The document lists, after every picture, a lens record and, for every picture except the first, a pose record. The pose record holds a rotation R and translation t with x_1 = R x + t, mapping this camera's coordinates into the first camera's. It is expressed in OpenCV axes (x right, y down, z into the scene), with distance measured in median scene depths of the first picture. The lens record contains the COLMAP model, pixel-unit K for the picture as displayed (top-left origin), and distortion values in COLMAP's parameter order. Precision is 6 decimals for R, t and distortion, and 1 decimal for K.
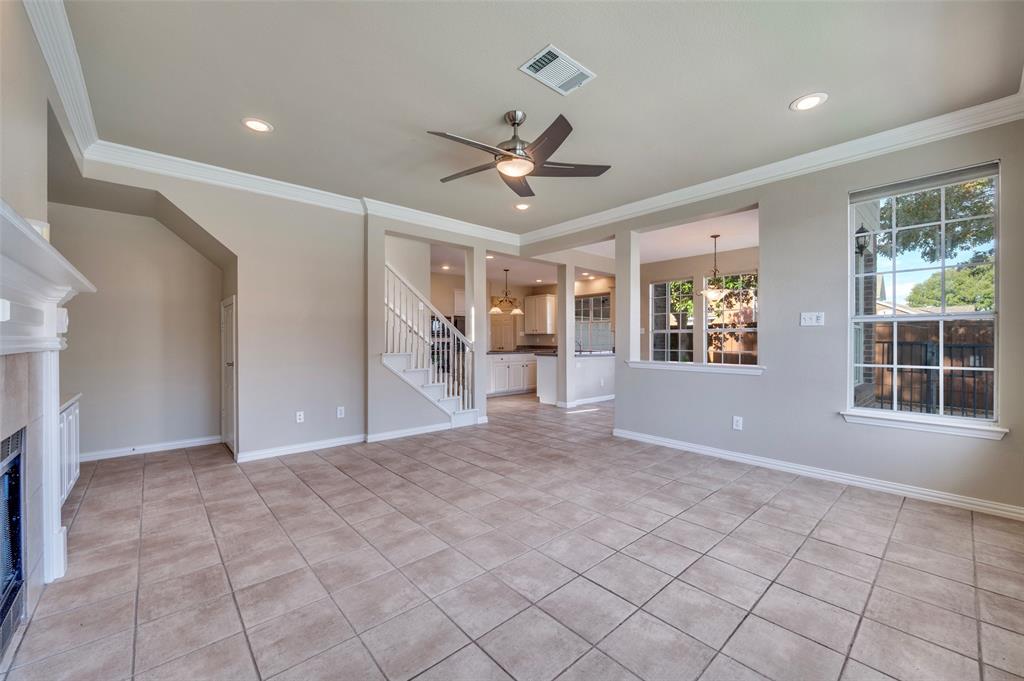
lens RADIAL K [[408.0, 0, 512.0], [0, 408.0, 338.5], [0, 0, 1]] dist [0.001033, -0.001317]
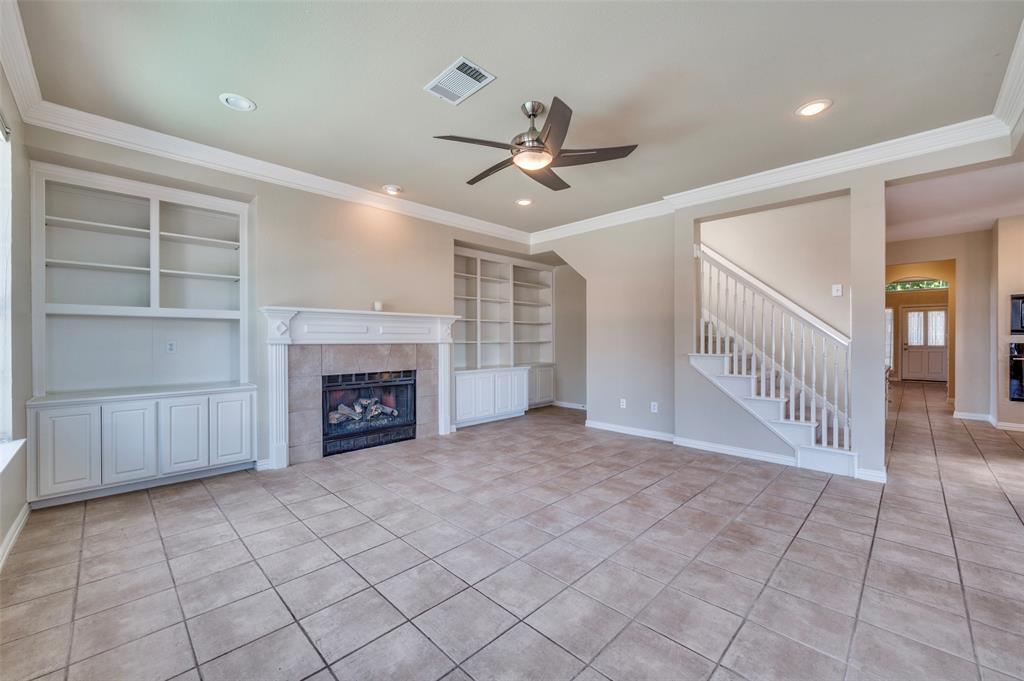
lens RADIAL K [[408.0, 0, 510.4], [0, 408.0, 342.7], [0, 0, 1]] dist [0.001033, -0.001317]
pose [[0.049948, 0.008974, -0.998711, 0.883471], [0.002607, 0.999955, 0.009116, 0.003582], [0.998748, -0.003059, 0.049922, 0.823292]]
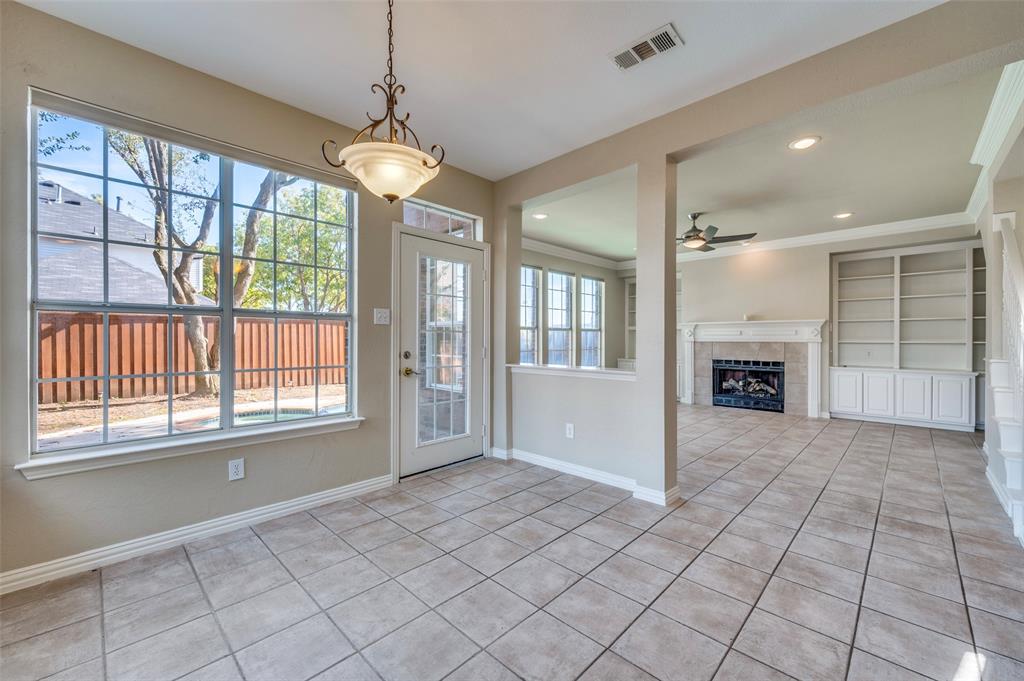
lens RADIAL K [[412.7, 0, 497.9], [0, 412.7, 340.6], [0, 0, 1]] dist [-0.004178, 0.000234]
pose [[-0.999623, -0.001104, -0.027439, 0.836737], [-0.001137, 0.999999, 0.001165, 0.011454], [0.027438, 0.001196, -0.999623, 2.564124]]
